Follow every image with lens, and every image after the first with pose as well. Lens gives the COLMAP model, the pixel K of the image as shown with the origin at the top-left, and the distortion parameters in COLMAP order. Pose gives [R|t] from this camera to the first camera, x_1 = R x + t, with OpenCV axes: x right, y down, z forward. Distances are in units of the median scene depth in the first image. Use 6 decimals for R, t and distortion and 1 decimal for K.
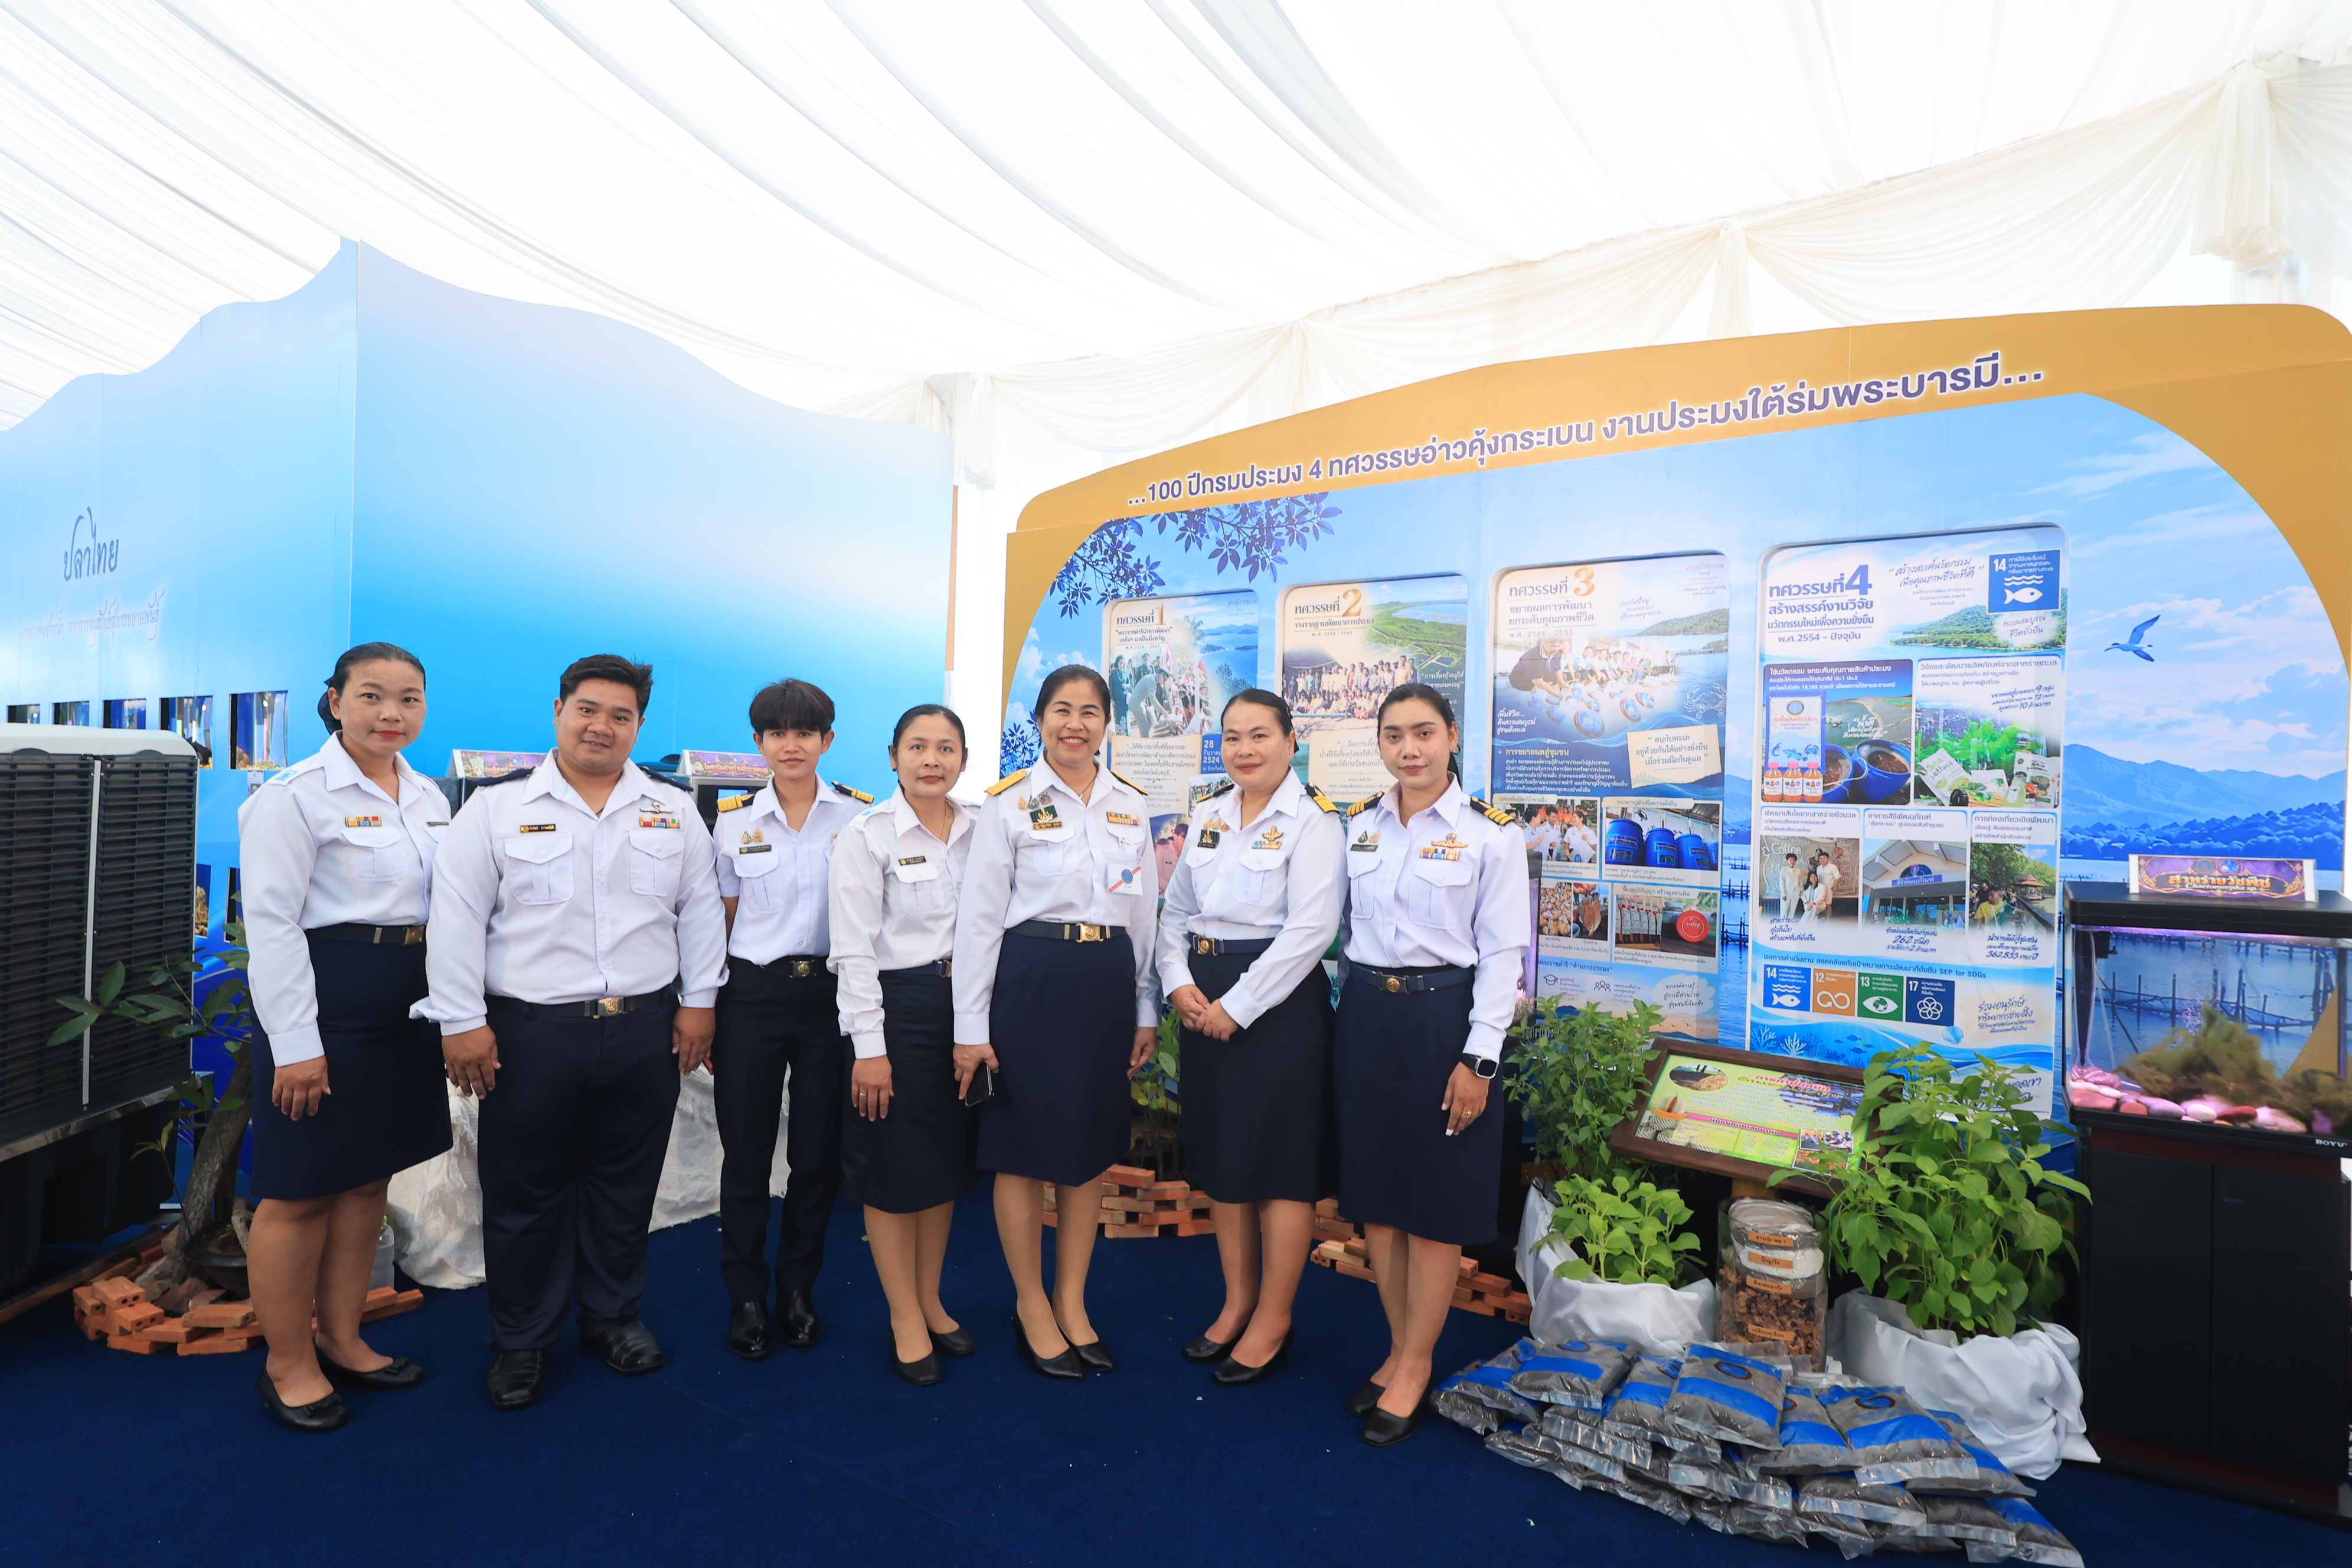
lens RADIAL K [[1260.0, 0, 1176.5], [0, 1260.0, 776.7], [0, 0, 1]] dist [-0.007601, -0.001955]
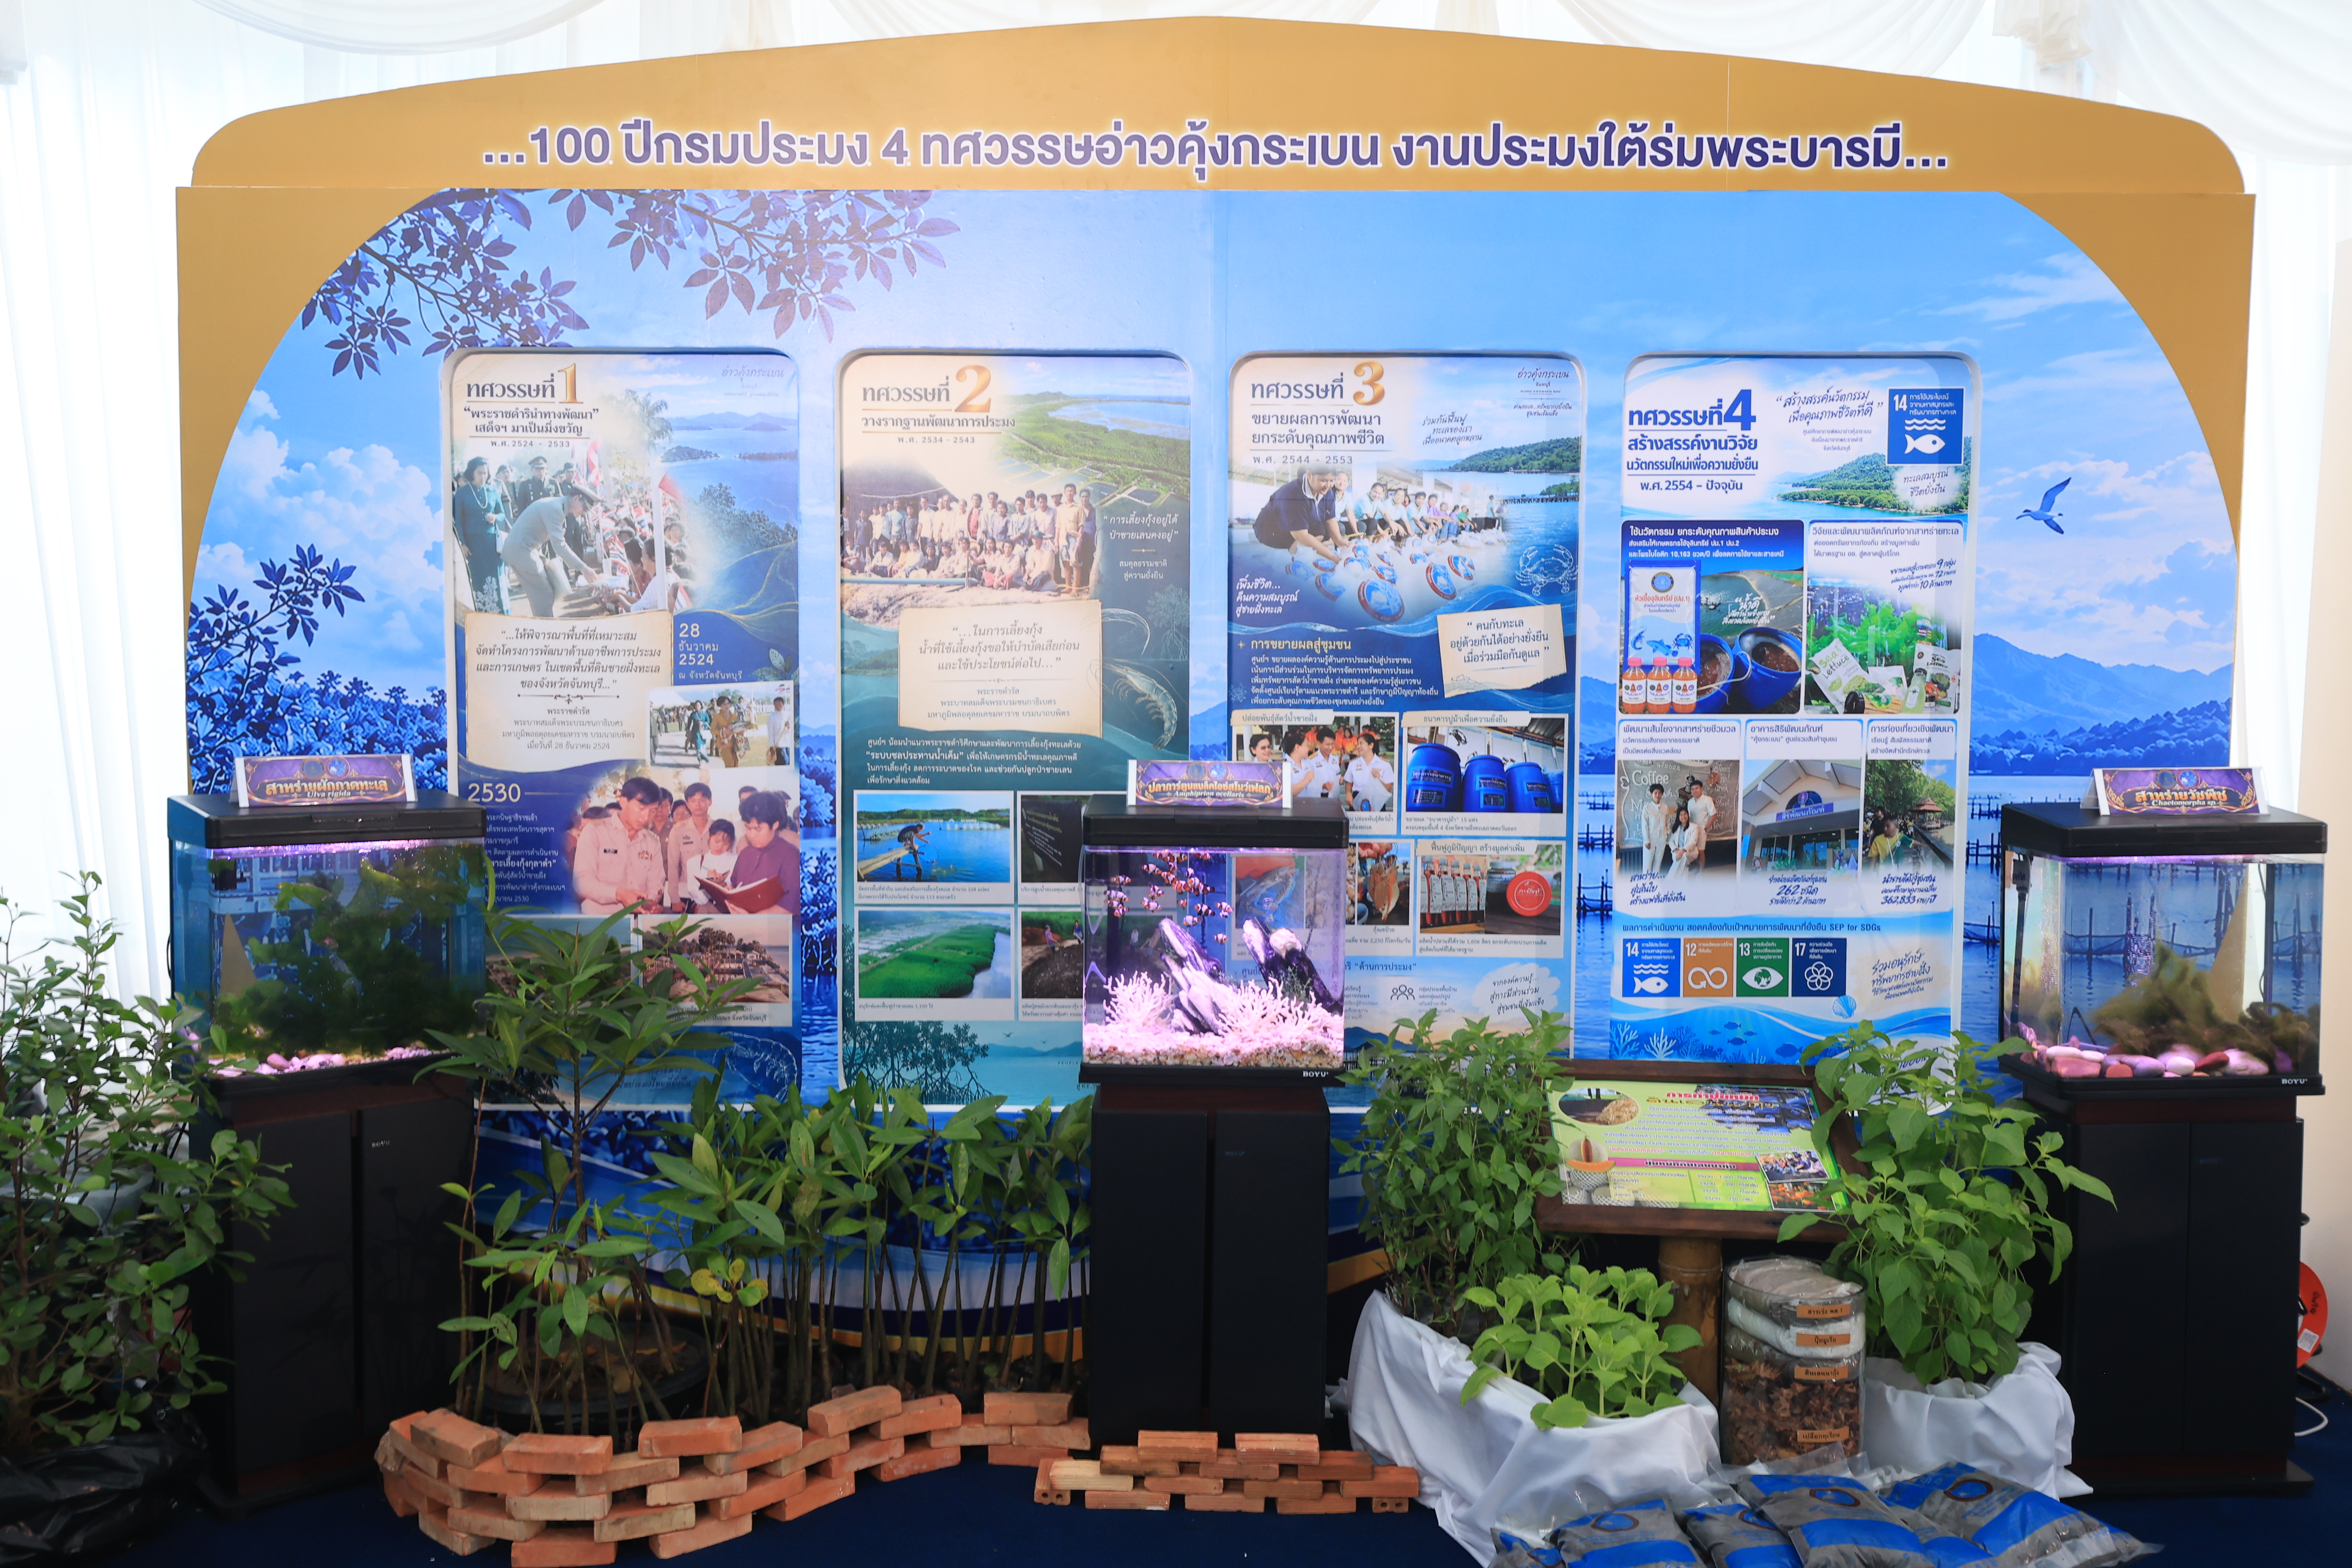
lens RADIAL K [[1950.6, 0, 1177.9], [0, 1950.6, 788.1], [0, 0, 1]] dist [0.000308, -0.011203]
pose [[0.814617, -0.049378, 0.577893, -0.388720], [0.012293, 0.997615, 0.067914, -0.016499], [-0.579869, -0.048220, 0.813282, 0.244677]]
